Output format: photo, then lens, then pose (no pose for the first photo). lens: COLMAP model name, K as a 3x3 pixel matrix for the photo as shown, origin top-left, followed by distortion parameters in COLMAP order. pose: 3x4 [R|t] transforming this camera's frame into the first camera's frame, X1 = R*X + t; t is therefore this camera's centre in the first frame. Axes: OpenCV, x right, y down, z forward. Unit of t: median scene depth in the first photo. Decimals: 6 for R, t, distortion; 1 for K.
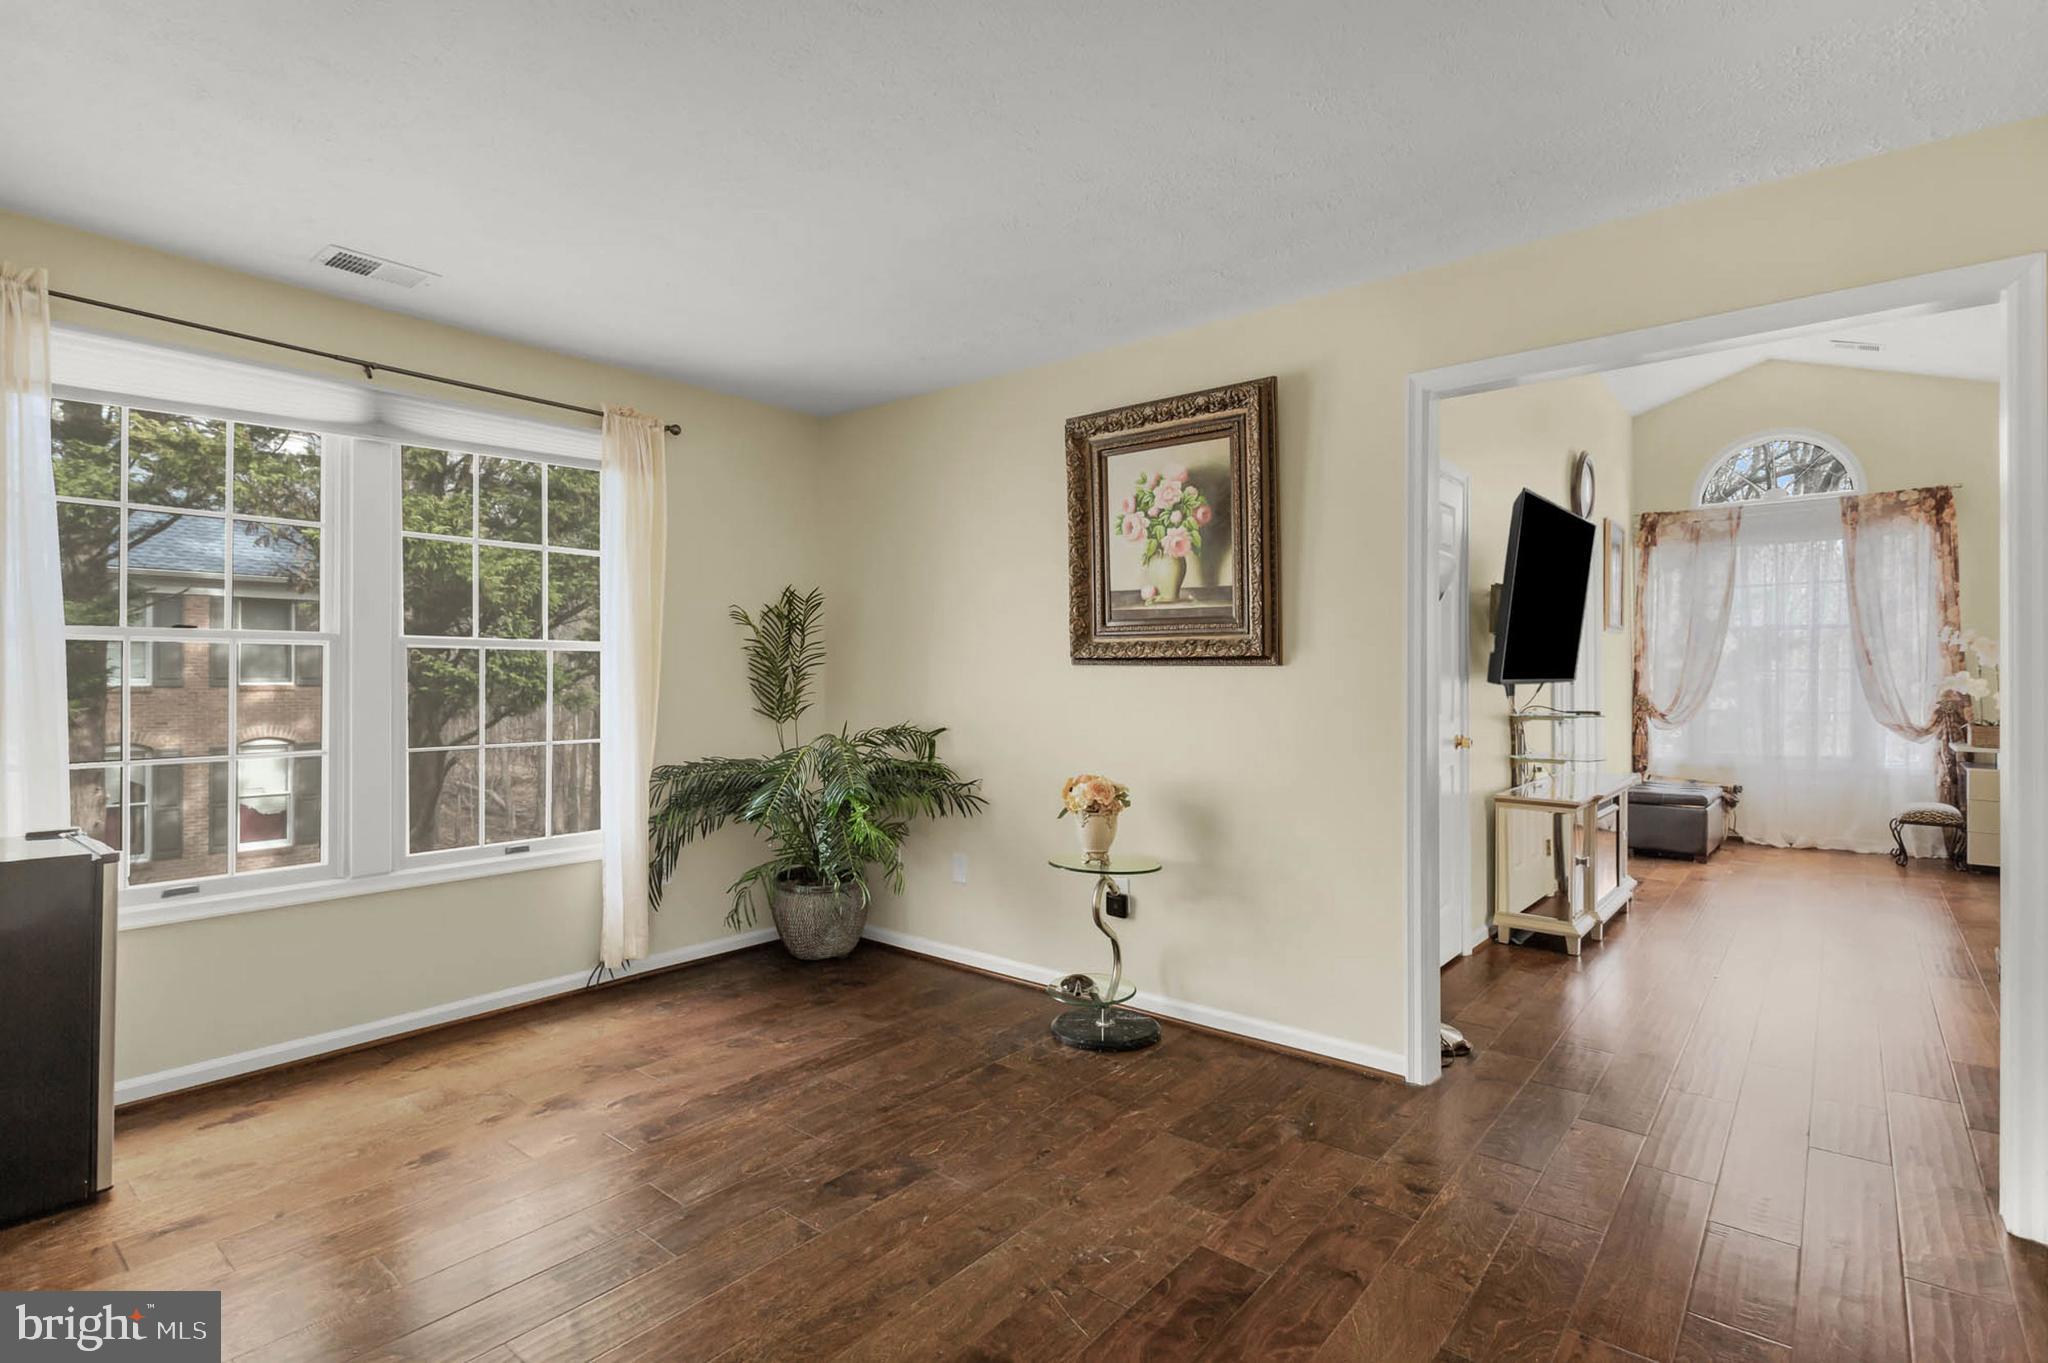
lens RADIAL K [[982.6, 0, 1011.4], [0, 982.6, 671.6], [0, 0, 1]] dist [-0.011003, 0.001460]
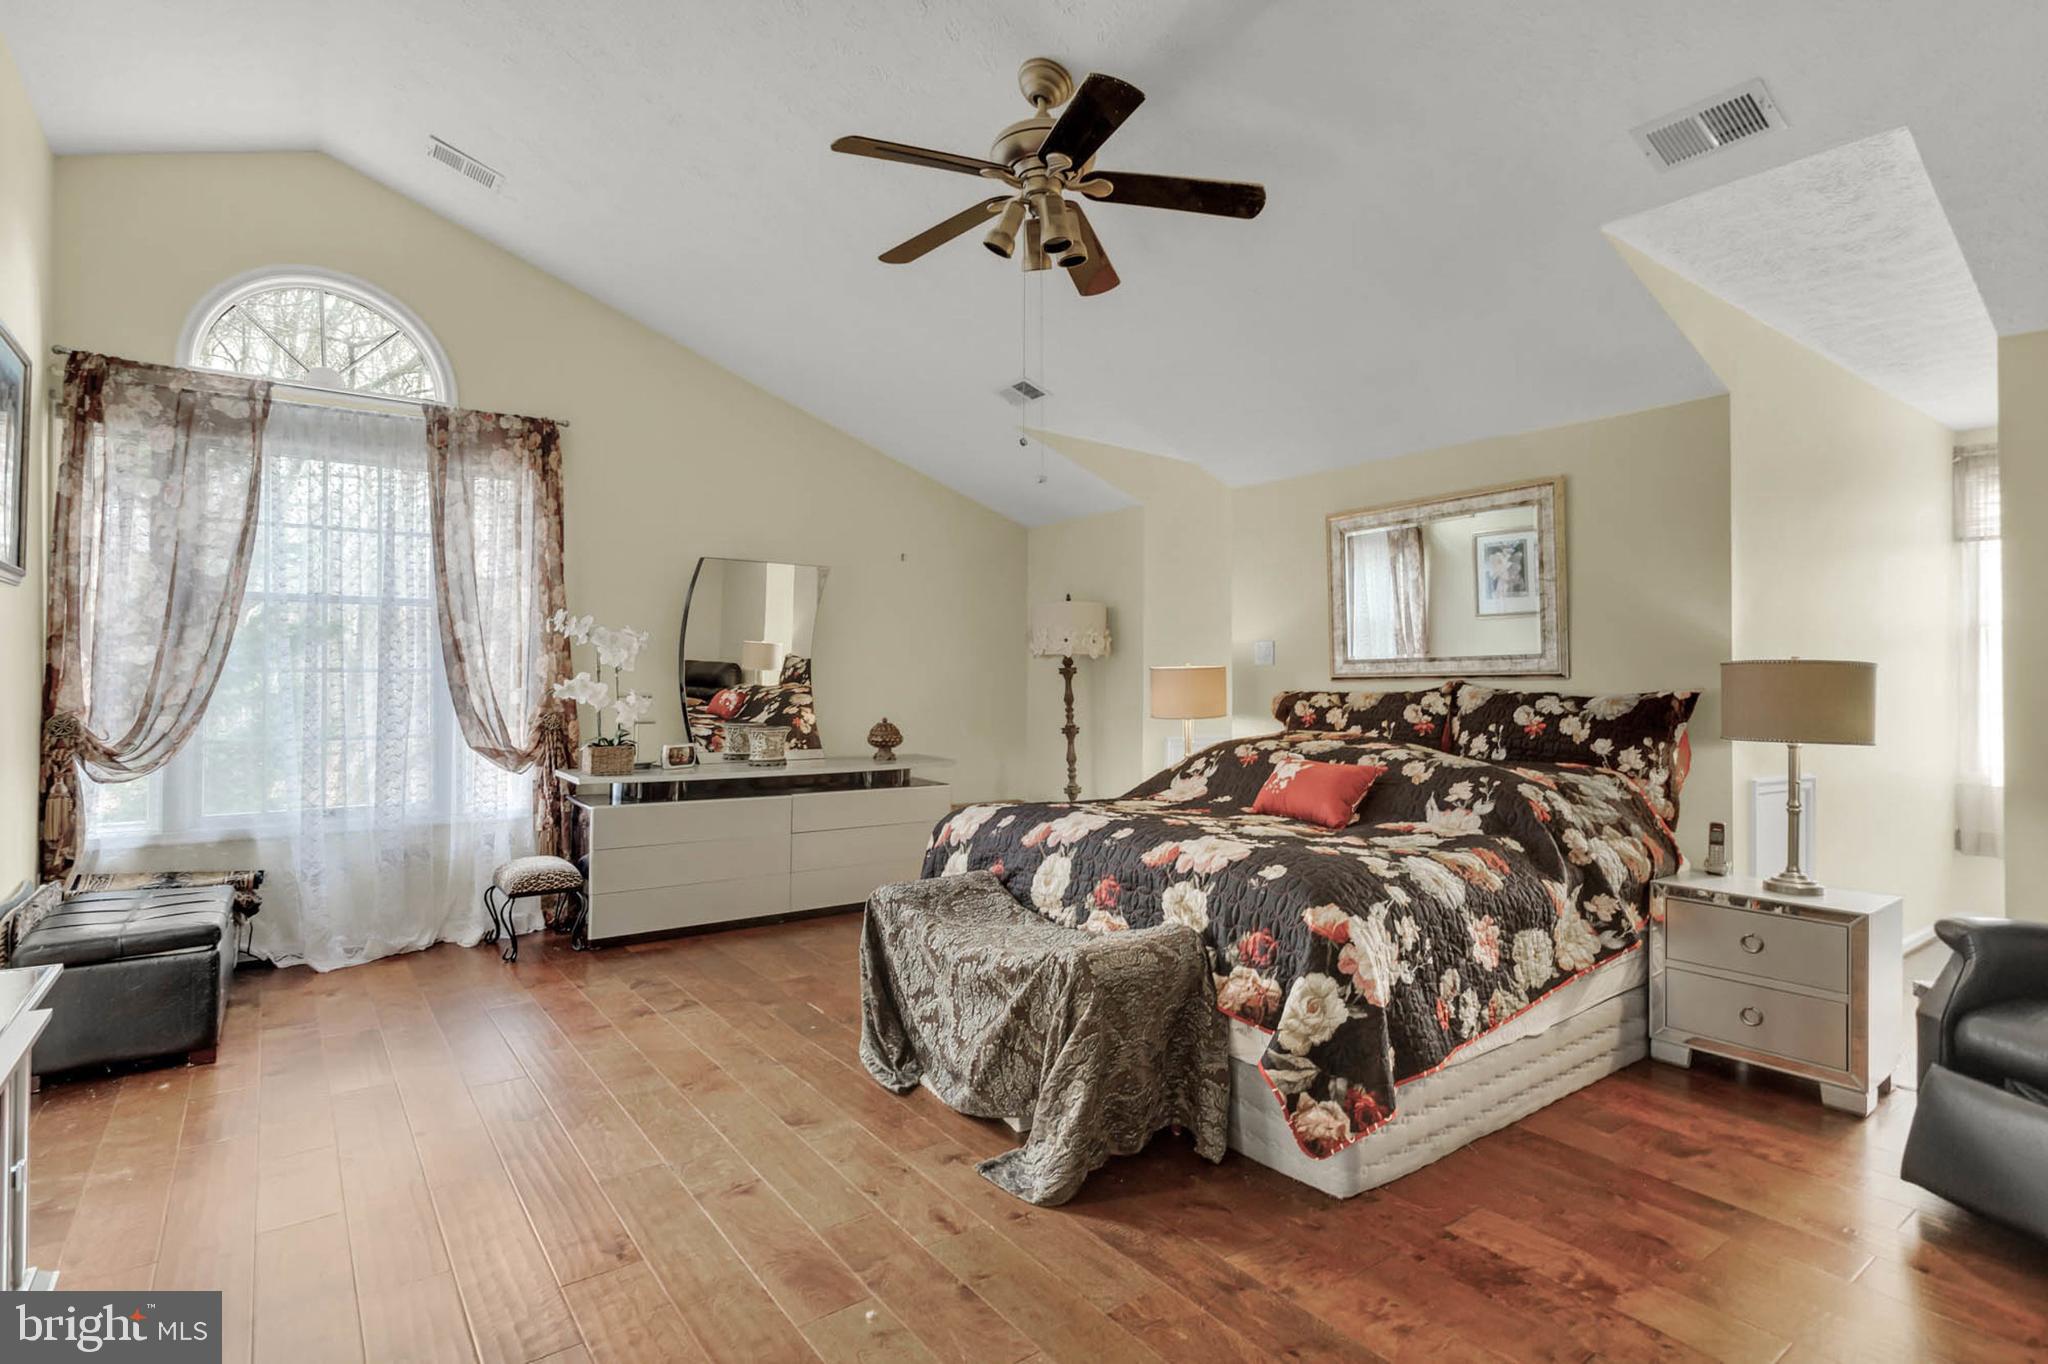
lens RADIAL K [[982.6, 0, 1012.9], [0, 982.6, 678.5], [0, 0, 1]] dist [-0.011003, 0.001460]
pose [[0.255577, 0.011523, 0.966720, 0.316837], [-0.000661, 0.999931, -0.011744, 0.011785], [-0.966788, 0.002362, 0.255567, 0.447266]]
